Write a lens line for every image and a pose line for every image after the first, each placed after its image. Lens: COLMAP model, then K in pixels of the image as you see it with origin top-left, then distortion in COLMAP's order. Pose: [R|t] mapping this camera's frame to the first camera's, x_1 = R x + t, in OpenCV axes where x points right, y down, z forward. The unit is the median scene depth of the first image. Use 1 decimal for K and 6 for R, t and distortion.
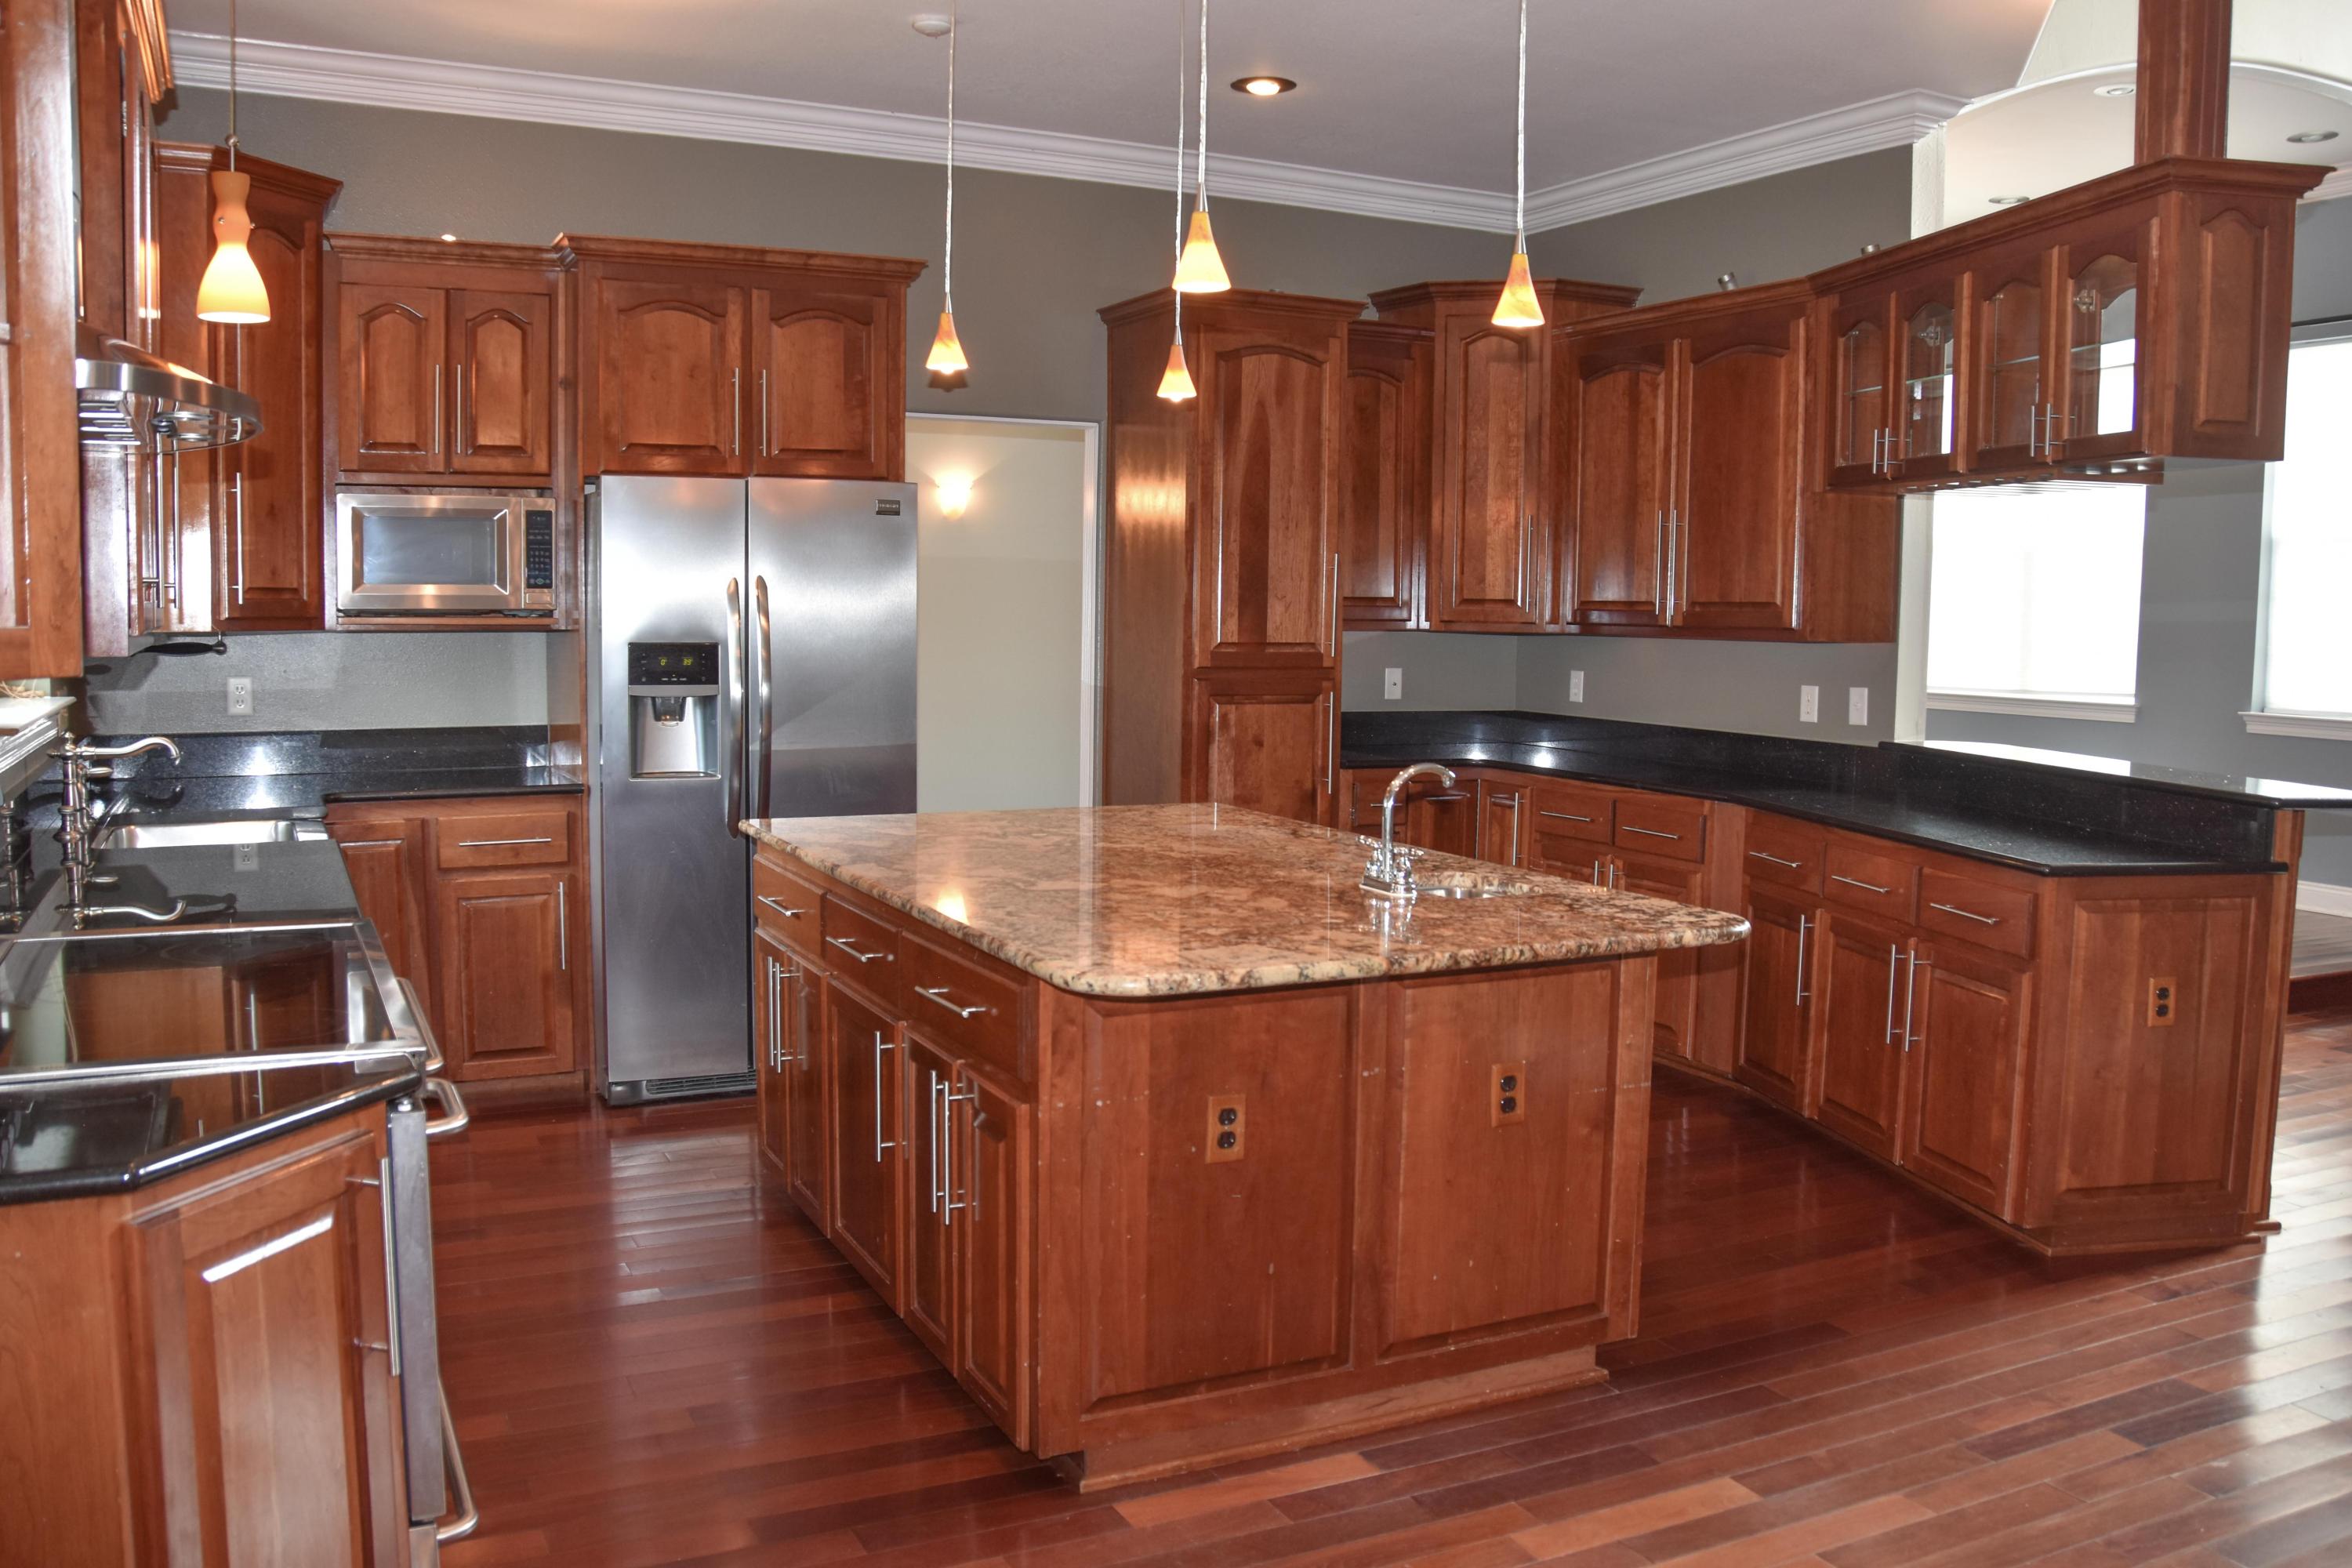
lens RADIAL K [[1915.5, 0, 1185.4], [0, 1915.5, 793.1], [0, 0, 1]] dist [-0.158603, 0.101087]
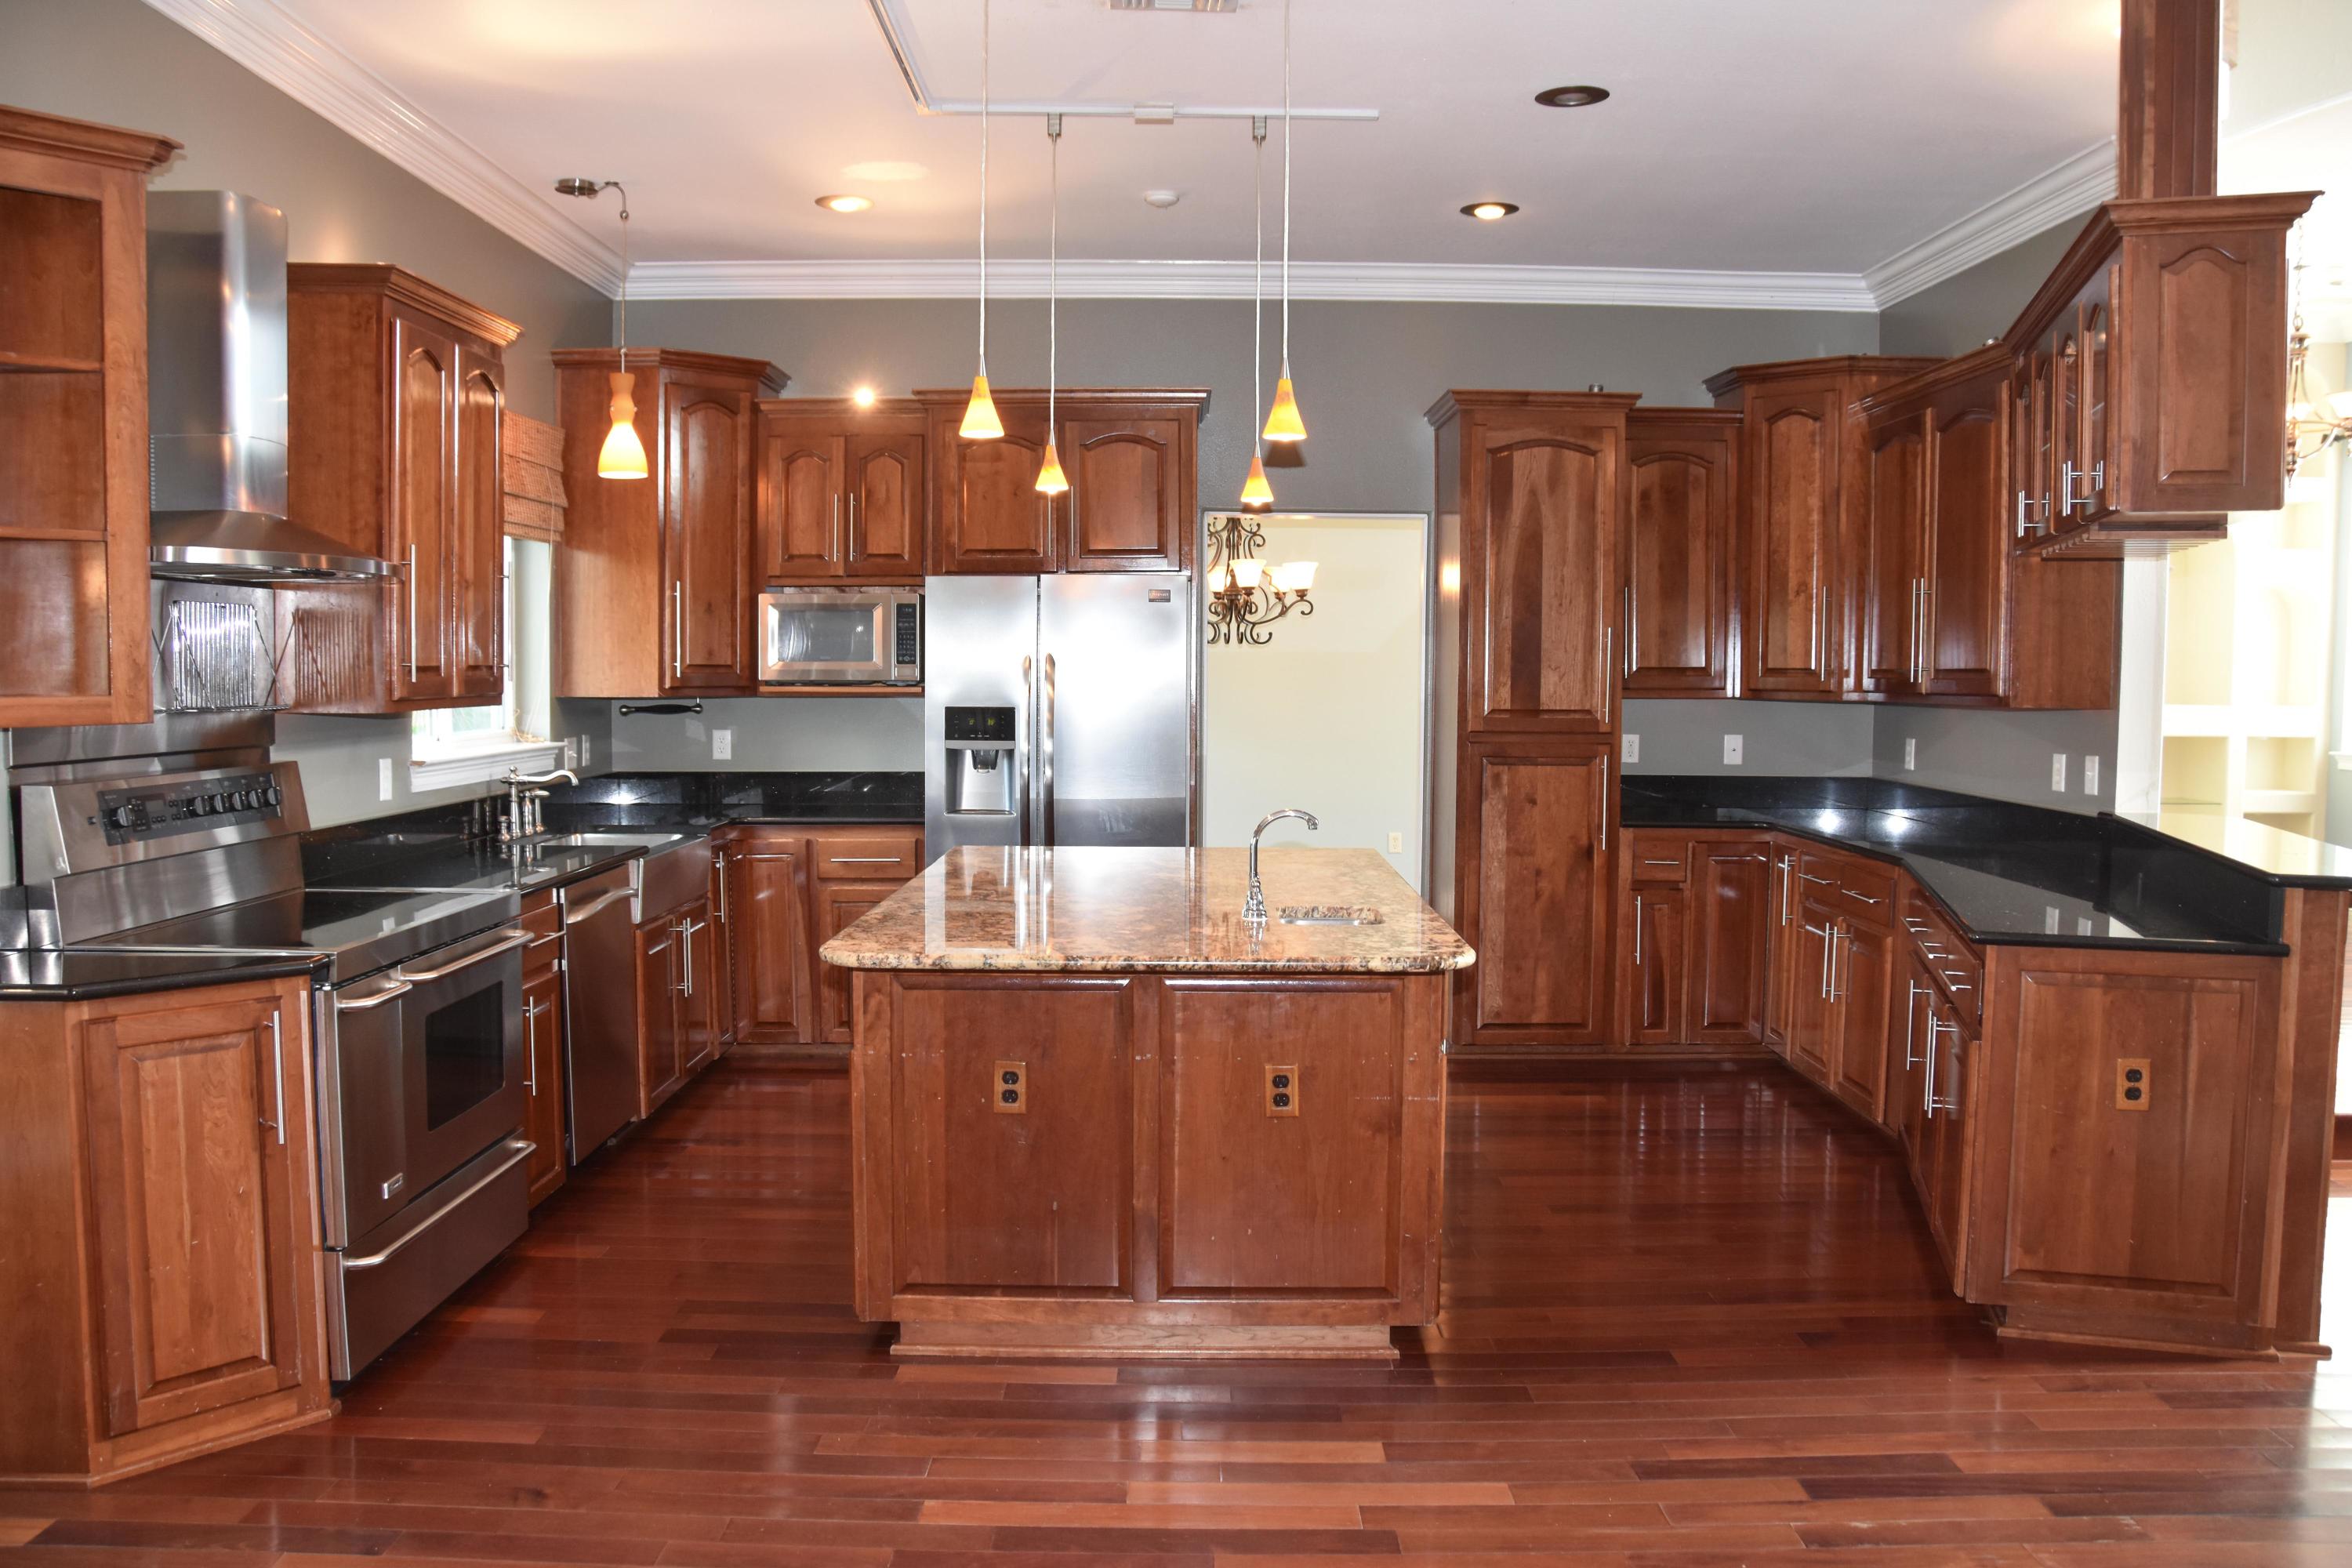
lens RADIAL K [[1841.9, 0, 1184.2], [0, 1841.9, 784.8], [0, 0, 1]] dist [-0.165069, 0.121632]
pose [[0.893729, 0.020186, -0.448152, 0.402408], [-0.037244, 0.998877, -0.029282, 0.003254], [0.447058, 0.042861, 0.893477, -0.030849]]
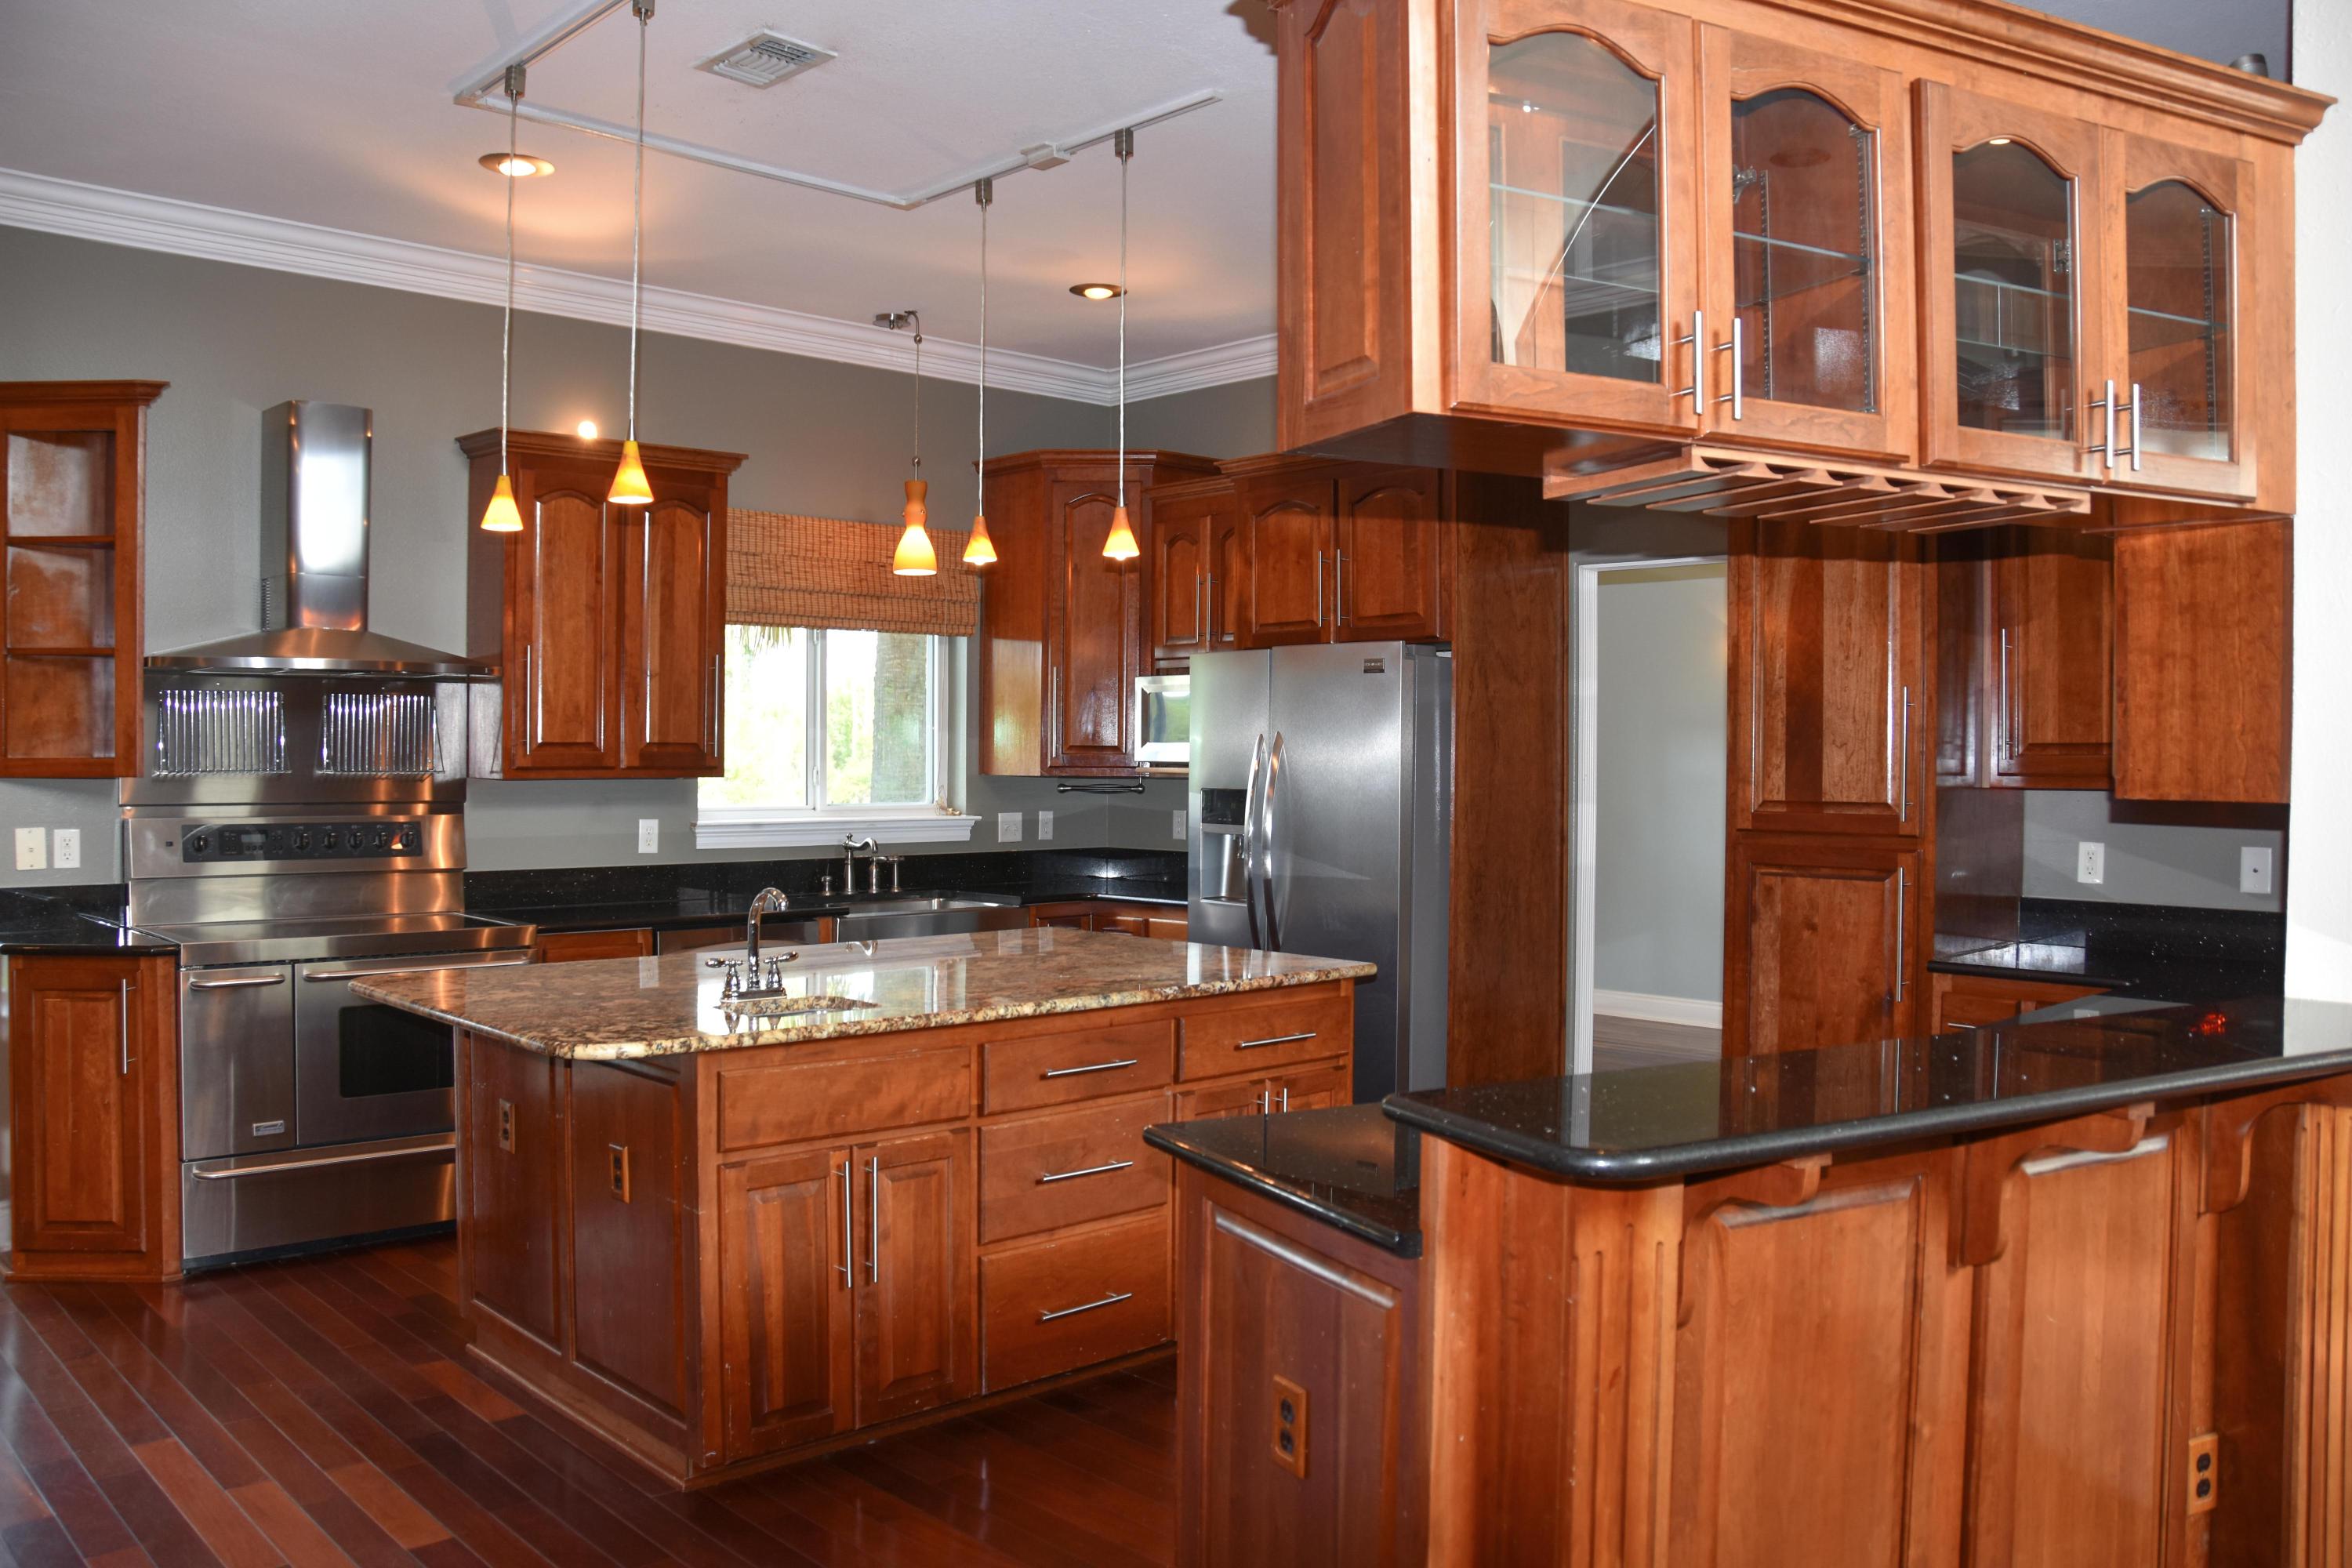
lens RADIAL K [[1841.9, 0, 1184.2], [0, 1841.9, 784.8], [0, 0, 1]] dist [-0.165069, 0.121632]
pose [[0.276963, 0.002939, -0.960876, 0.844465], [-0.093999, 0.995282, -0.024050, -0.051748], [0.956272, 0.096982, 0.275932, 0.652293]]
